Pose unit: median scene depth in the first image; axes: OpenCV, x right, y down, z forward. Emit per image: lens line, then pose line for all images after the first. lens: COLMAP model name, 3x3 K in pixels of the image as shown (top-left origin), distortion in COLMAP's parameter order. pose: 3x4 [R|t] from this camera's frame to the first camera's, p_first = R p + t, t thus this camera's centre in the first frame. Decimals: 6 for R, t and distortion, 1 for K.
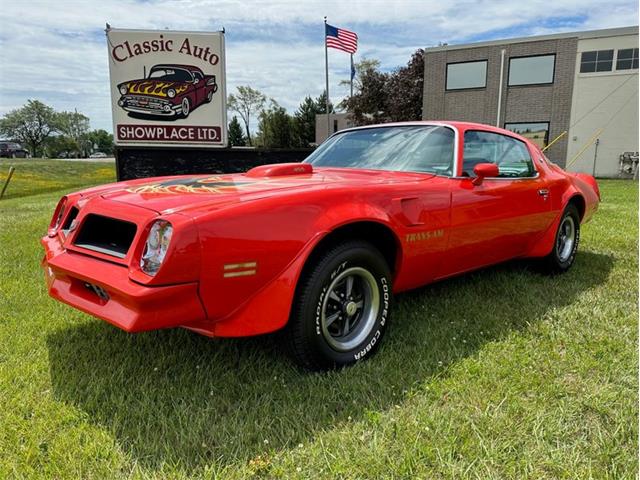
lens RADIAL K [[452.7, 0, 320.0], [0, 452.7, 240.0], [0, 0, 1]] dist [0.003632, 0.001944]
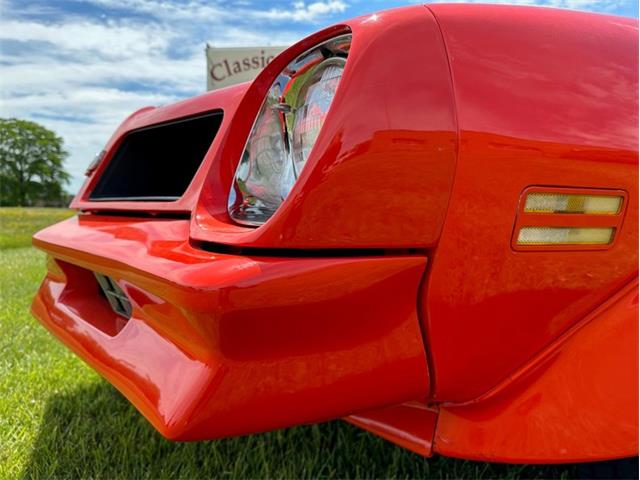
lens RADIAL K [[452.7, 0, 320.0], [0, 452.7, 240.0], [0, 0, 1]] dist [0.003632, 0.001944]
pose [[0.983556, 0.005904, -0.180506, -0.248740], [-0.028479, 0.992031, -0.122733, 0.104139], [0.178343, 0.125856, 0.975886, 0.642259]]
